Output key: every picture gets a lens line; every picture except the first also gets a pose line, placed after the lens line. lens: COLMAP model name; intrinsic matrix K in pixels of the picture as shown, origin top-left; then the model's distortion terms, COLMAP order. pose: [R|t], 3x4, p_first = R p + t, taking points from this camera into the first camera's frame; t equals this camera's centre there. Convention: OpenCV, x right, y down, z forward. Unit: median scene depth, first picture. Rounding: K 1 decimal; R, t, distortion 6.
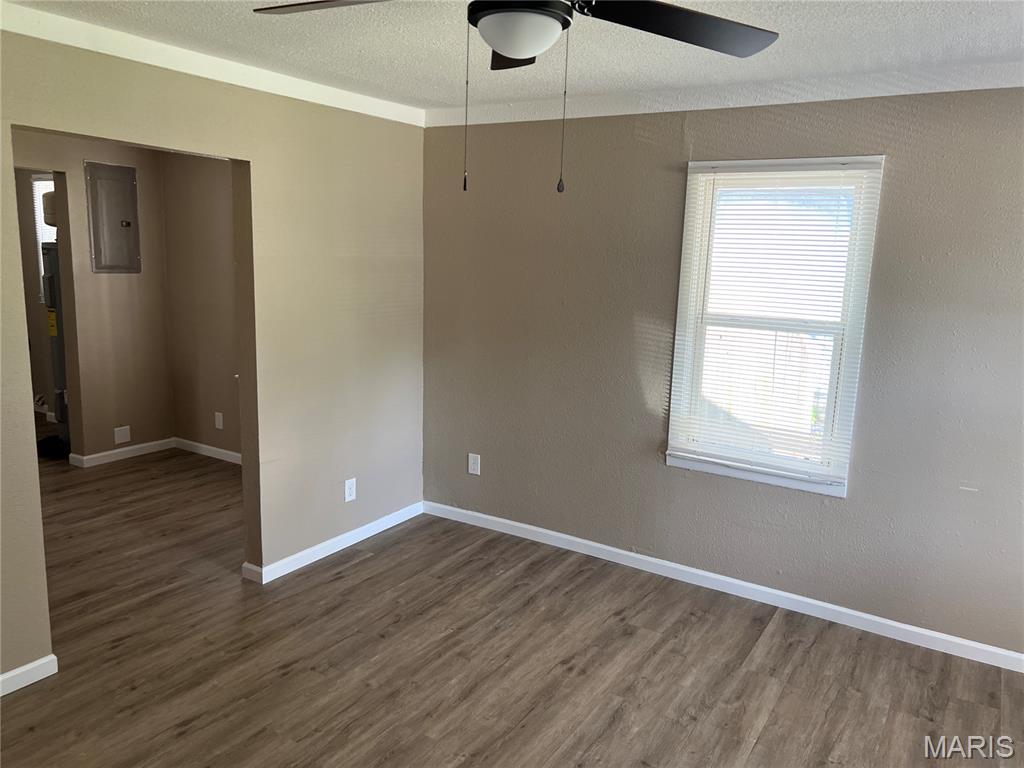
lens RADIAL K [[779.8, 0, 515.9], [0, 779.8, 380.1], [0, 0, 1]] dist [0.064491, -0.062699]
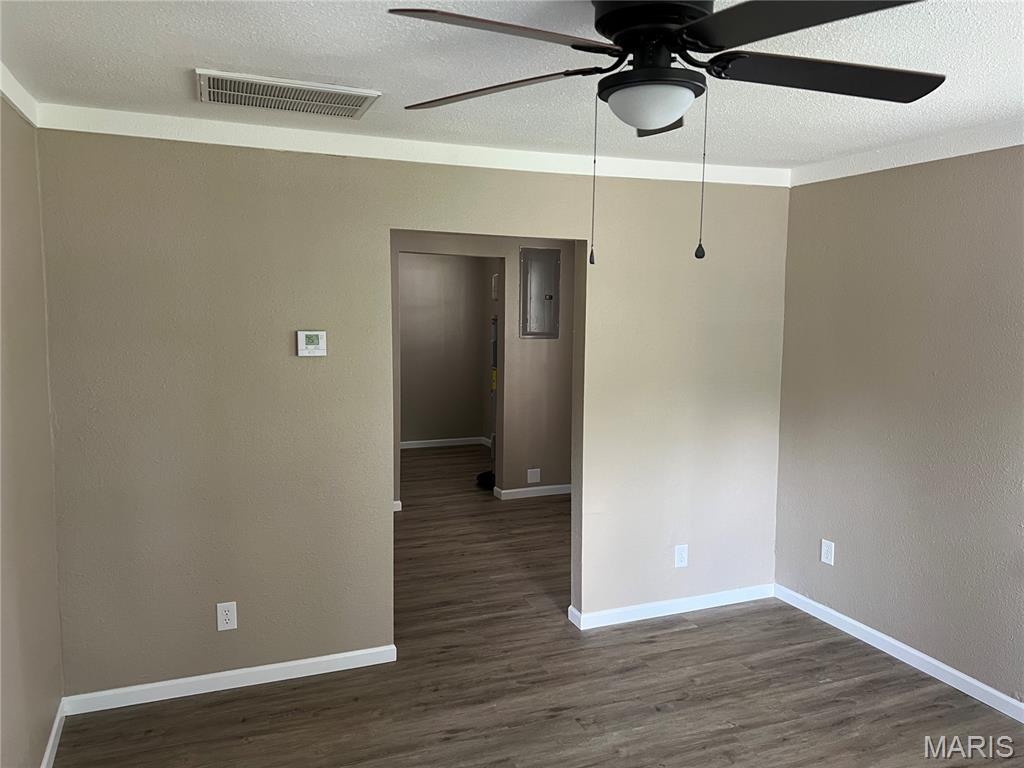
lens RADIAL K [[779.8, 0, 519.8], [0, 779.8, 392.7], [0, 0, 1]] dist [0.064491, -0.062699]
pose [[0.815895, 0.048487, -0.576164, 0.212409], [-0.084522, 0.995775, -0.035891, -0.014850], [0.571990, 0.077981, 0.816546, 0.065390]]
